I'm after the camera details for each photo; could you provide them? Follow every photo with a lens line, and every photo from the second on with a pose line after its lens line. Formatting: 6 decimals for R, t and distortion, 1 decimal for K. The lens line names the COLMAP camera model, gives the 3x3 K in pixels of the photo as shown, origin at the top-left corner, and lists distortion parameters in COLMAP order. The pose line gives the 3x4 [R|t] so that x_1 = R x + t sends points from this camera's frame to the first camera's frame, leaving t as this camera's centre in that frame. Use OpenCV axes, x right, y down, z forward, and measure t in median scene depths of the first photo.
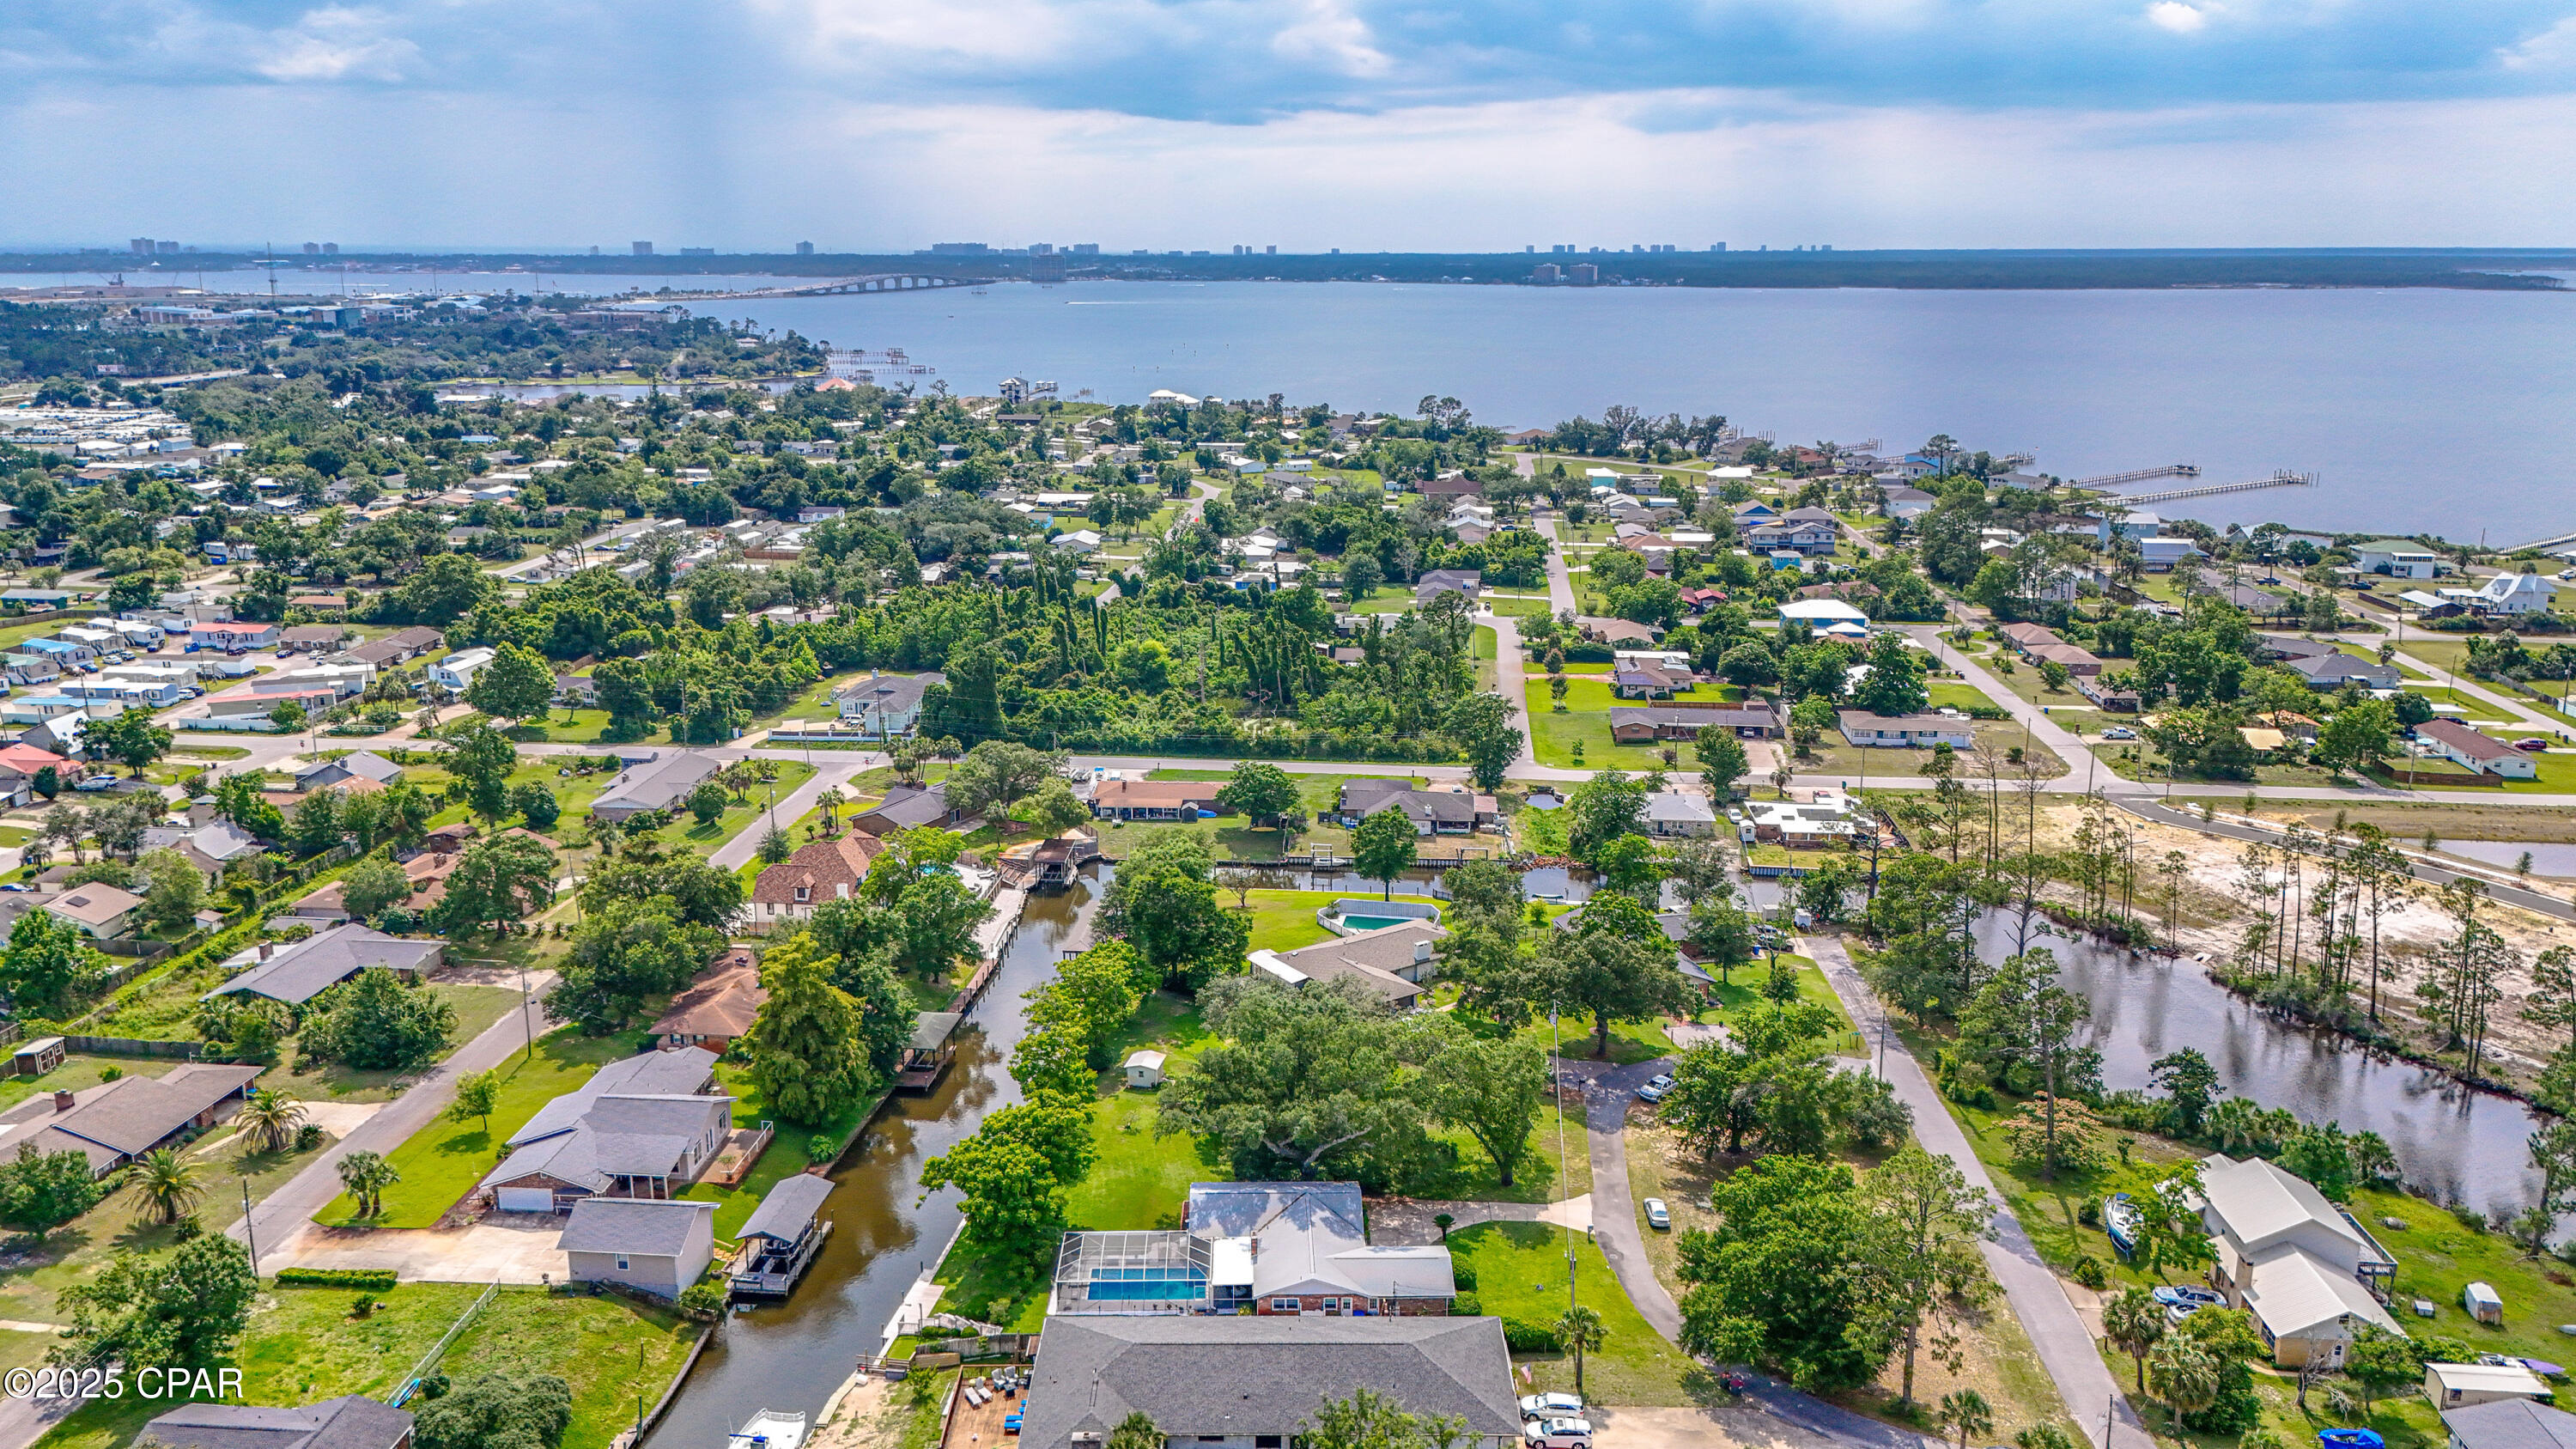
lens RADIAL K [[1902.8, 0, 1282.9], [0, 1902.8, 719.3], [0, 0, 1]] dist [0.072607, -0.047871]
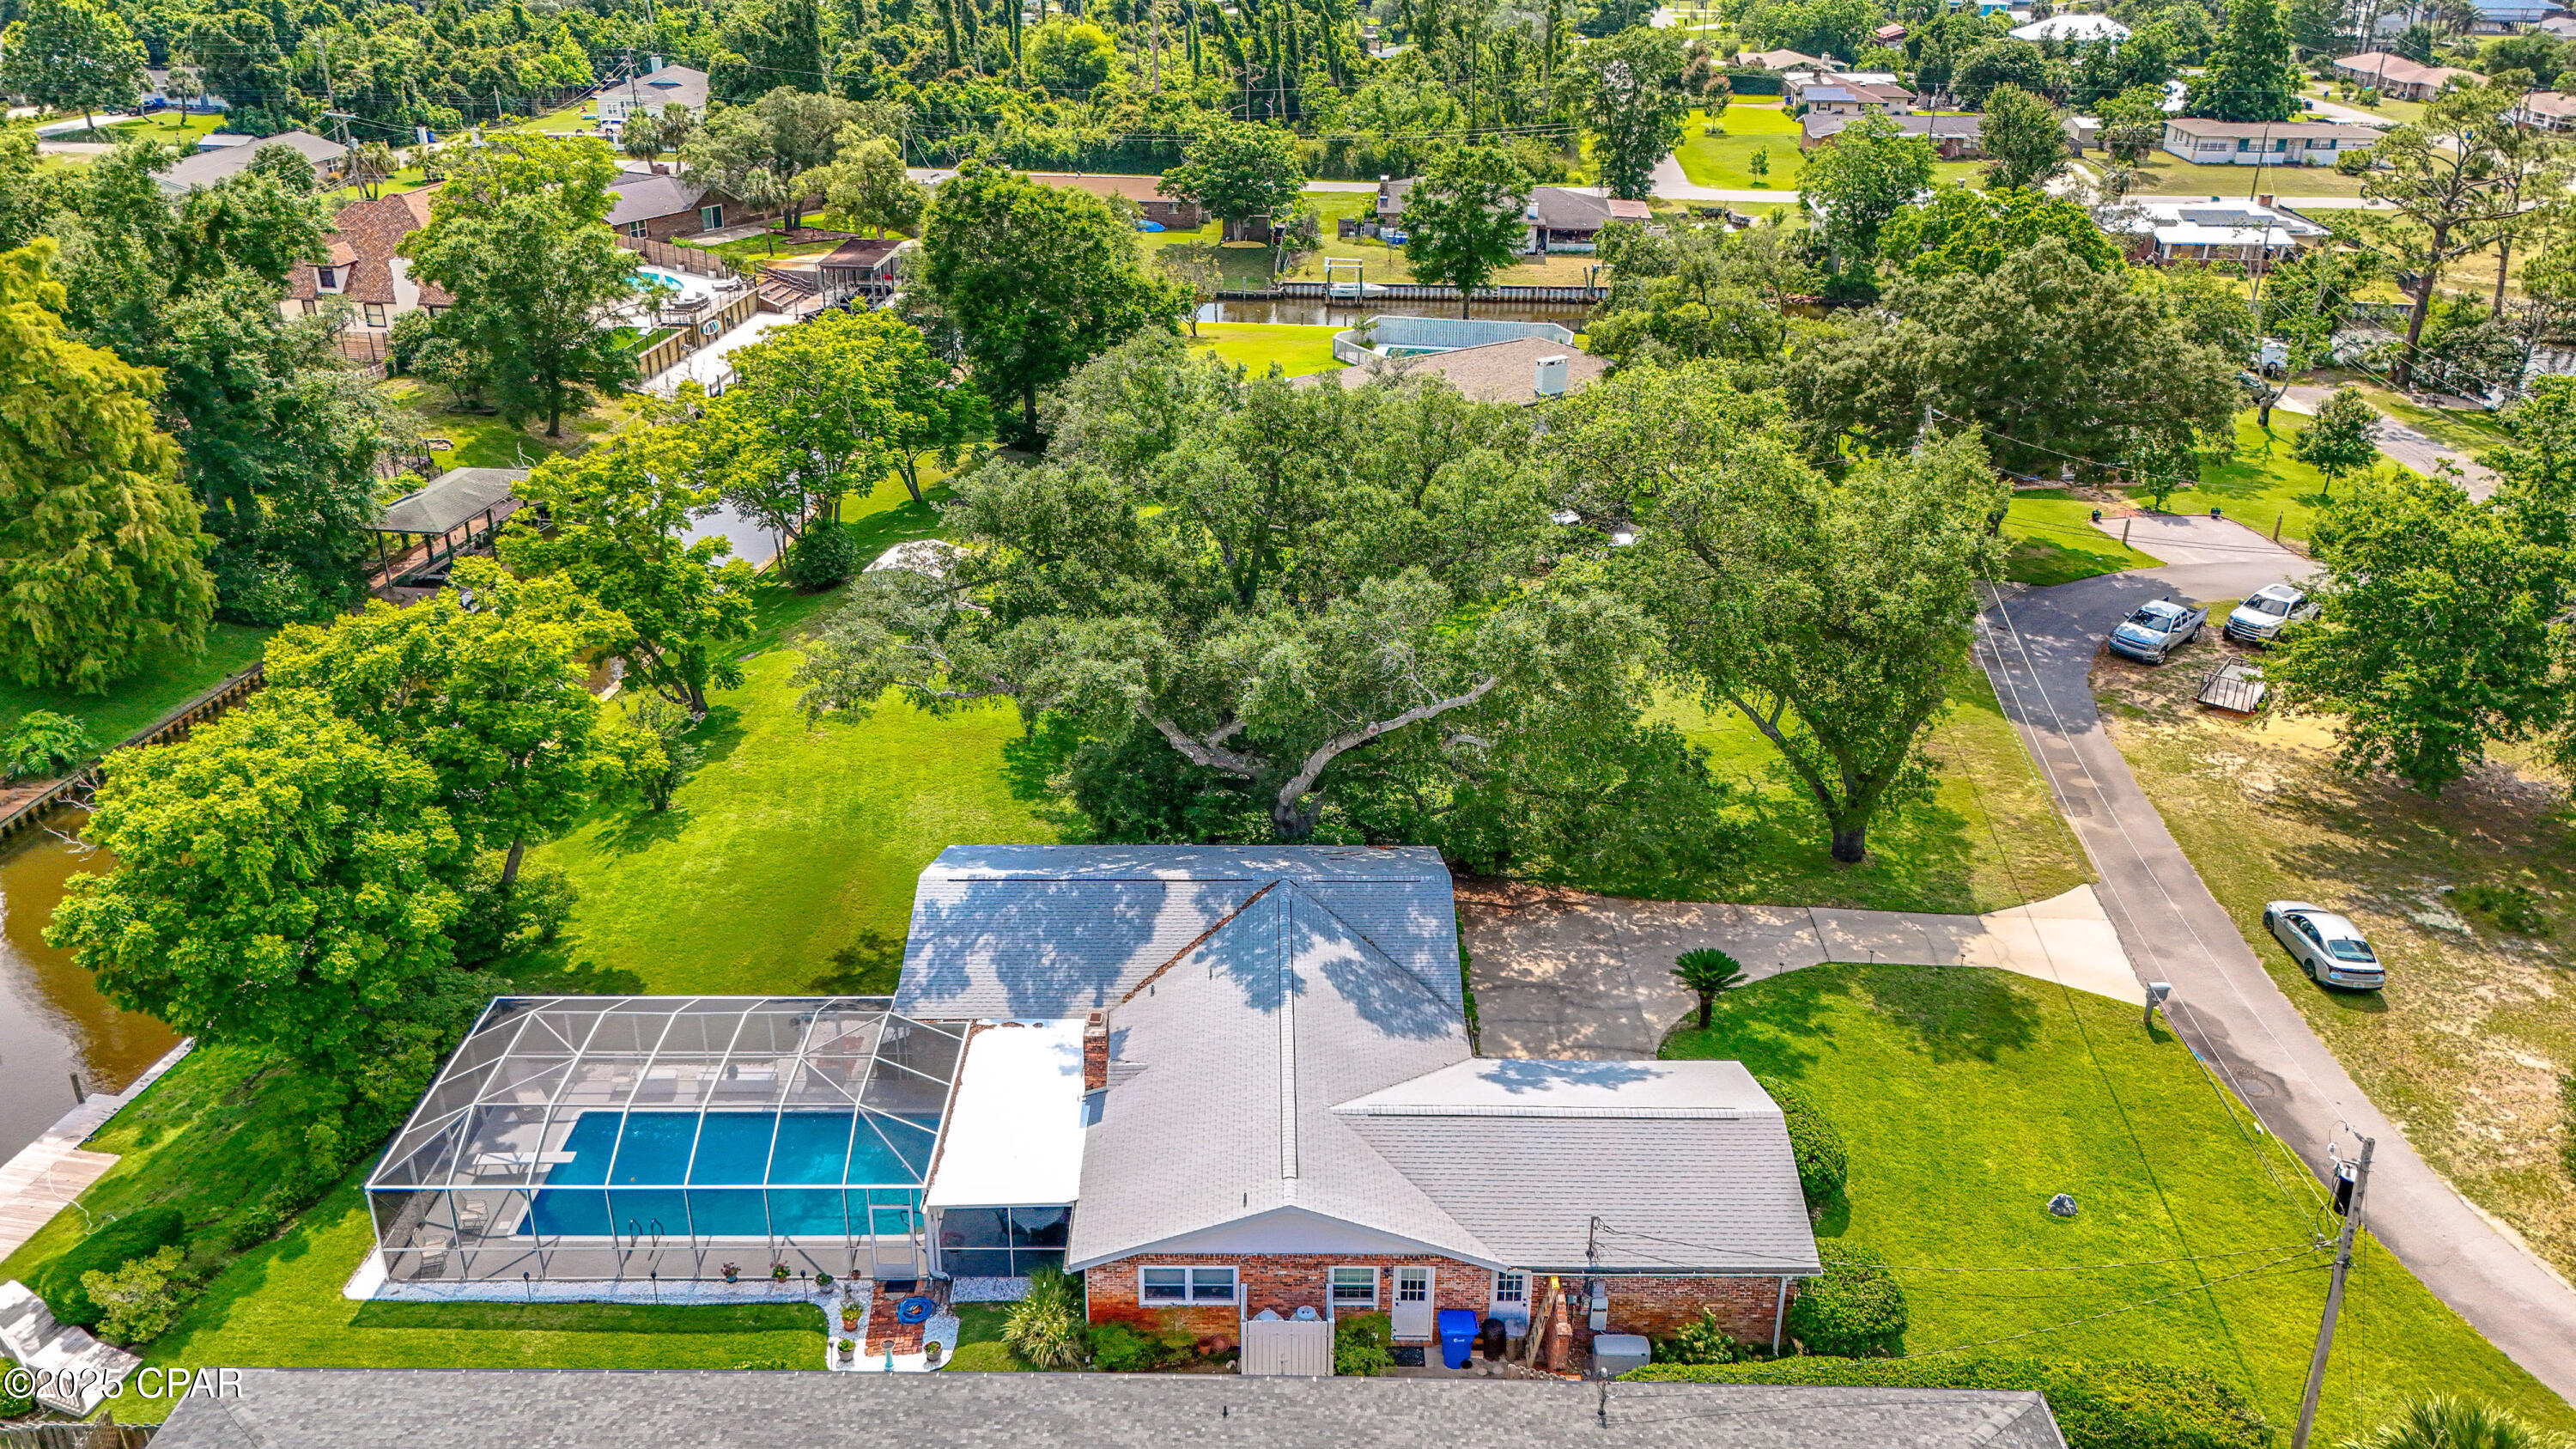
lens RADIAL K [[1902.8, 0, 1287.2], [0, 1902.8, 738.5], [0, 0, 1]] dist [0.072607, -0.047871]
pose [[0.999914, 0.011036, -0.007050, 0.009233], [-0.009506, 0.981943, 0.188938, 0.099184], [0.009008, -0.188855, 0.981964, 0.418605]]
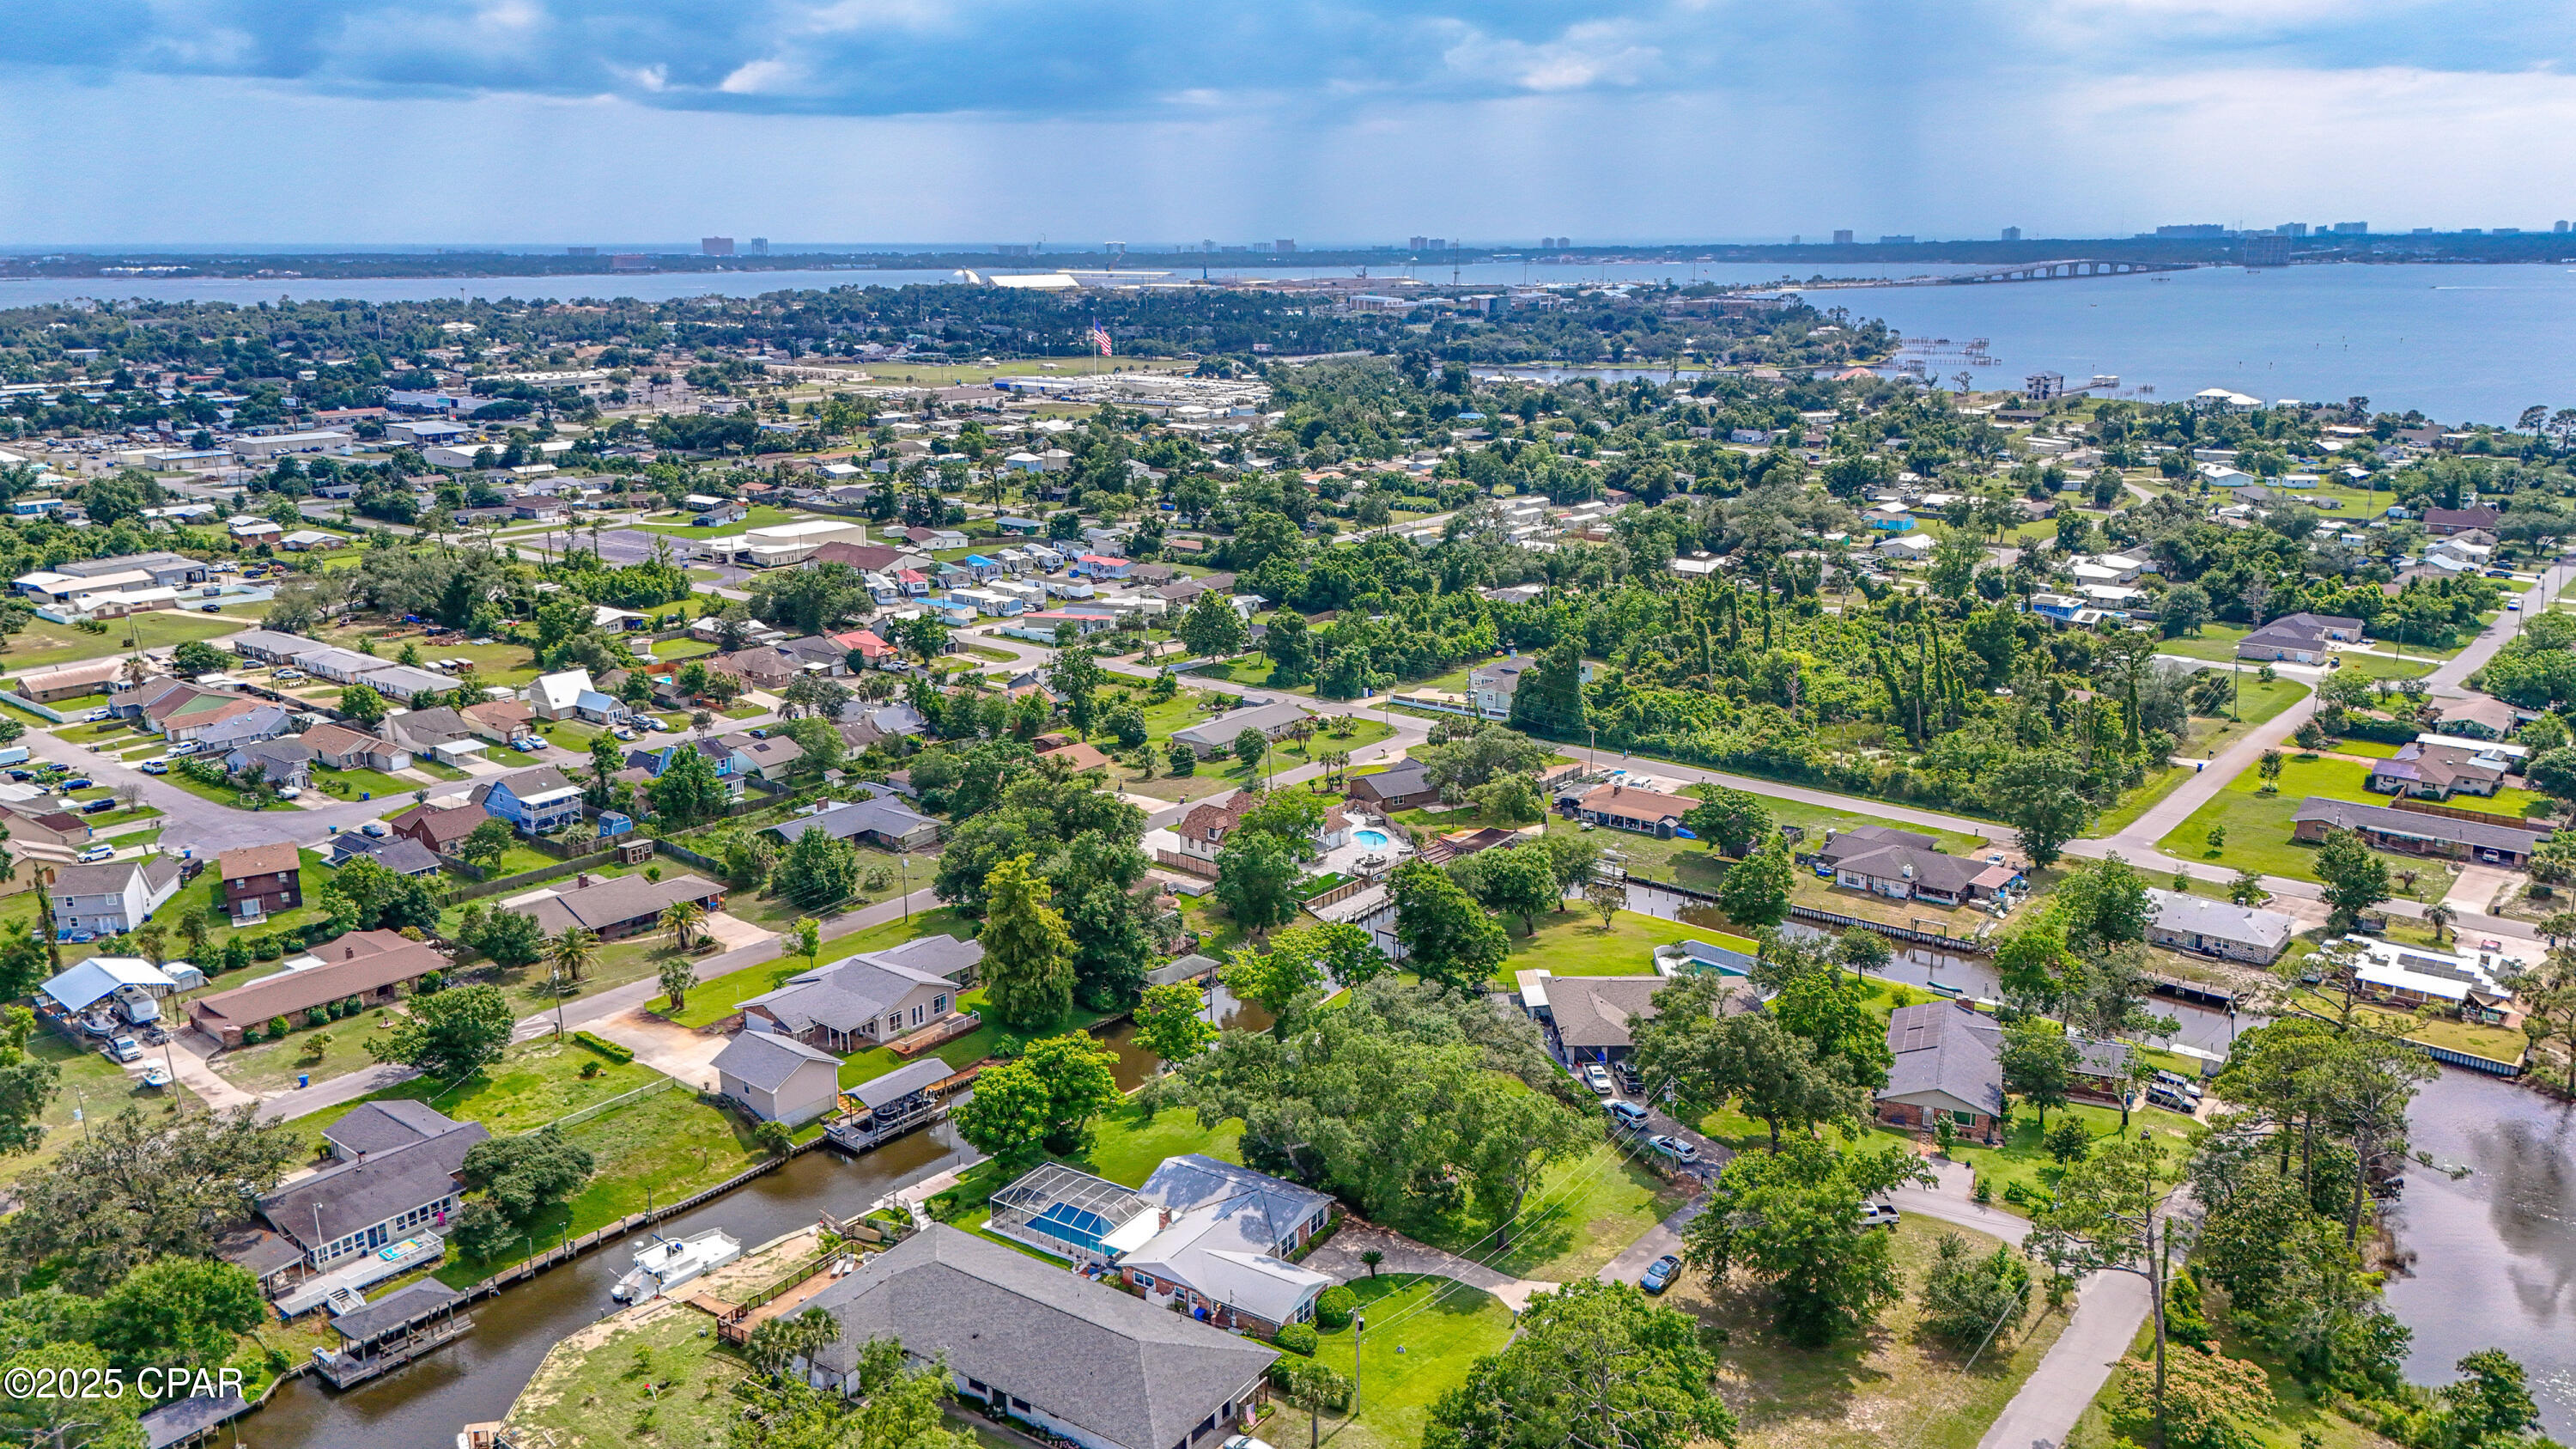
lens RADIAL K [[1902.8, 0, 1283.8], [0, 1902.8, 740.0], [0, 0, 1]] dist [0.072607, -0.047871]
pose [[0.829783, 0.138546, -0.540616, 0.318526], [-0.129876, 0.990038, 0.054376, -0.023100], [0.542764, 0.025093, 0.839510, 0.103377]]
